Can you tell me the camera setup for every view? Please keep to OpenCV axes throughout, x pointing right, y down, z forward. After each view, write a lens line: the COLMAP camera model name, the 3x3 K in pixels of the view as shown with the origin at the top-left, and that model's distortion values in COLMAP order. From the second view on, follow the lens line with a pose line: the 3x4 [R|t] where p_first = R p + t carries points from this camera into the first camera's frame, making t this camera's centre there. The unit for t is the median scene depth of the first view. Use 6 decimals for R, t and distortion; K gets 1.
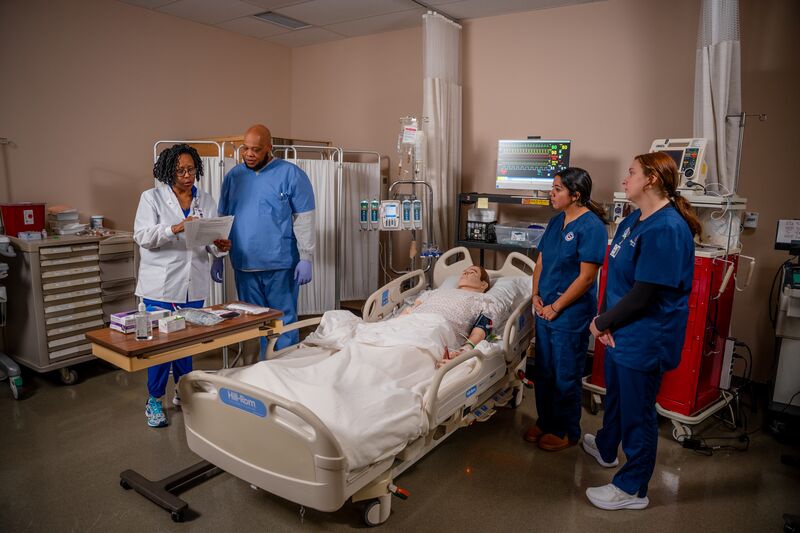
lens RADIAL K [[552.4, 0, 400.0], [0, 552.4, 266.5], [0, 0, 1]] dist [-0.166033, 0.129721]
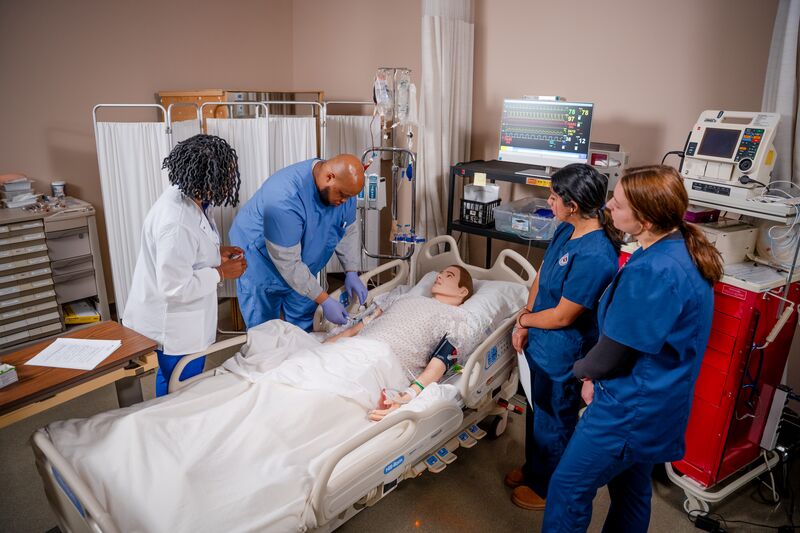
lens RADIAL K [[552.4, 0, 400.0], [0, 552.4, 266.5], [0, 0, 1]] dist [-0.166033, 0.129721]
pose [[0.990889, 0.041798, -0.128030, 0.159129], [-0.023156, 0.989339, 0.143776, -0.113717], [0.132674, -0.139501, 0.981294, 0.201237]]
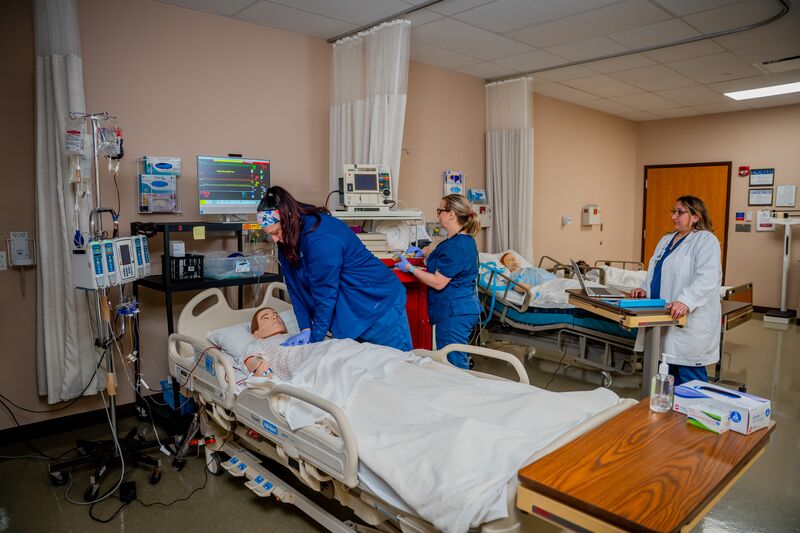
lens RADIAL K [[552.4, 0, 400.0], [0, 552.4, 266.5], [0, 0, 1]] dist [-0.166033, 0.129721]
pose [[0.198336, -0.120777, 0.972664, -0.634267], [0.165963, 0.982187, 0.088118, -0.098502], [-0.965981, 0.143949, 0.214848, 0.616601]]
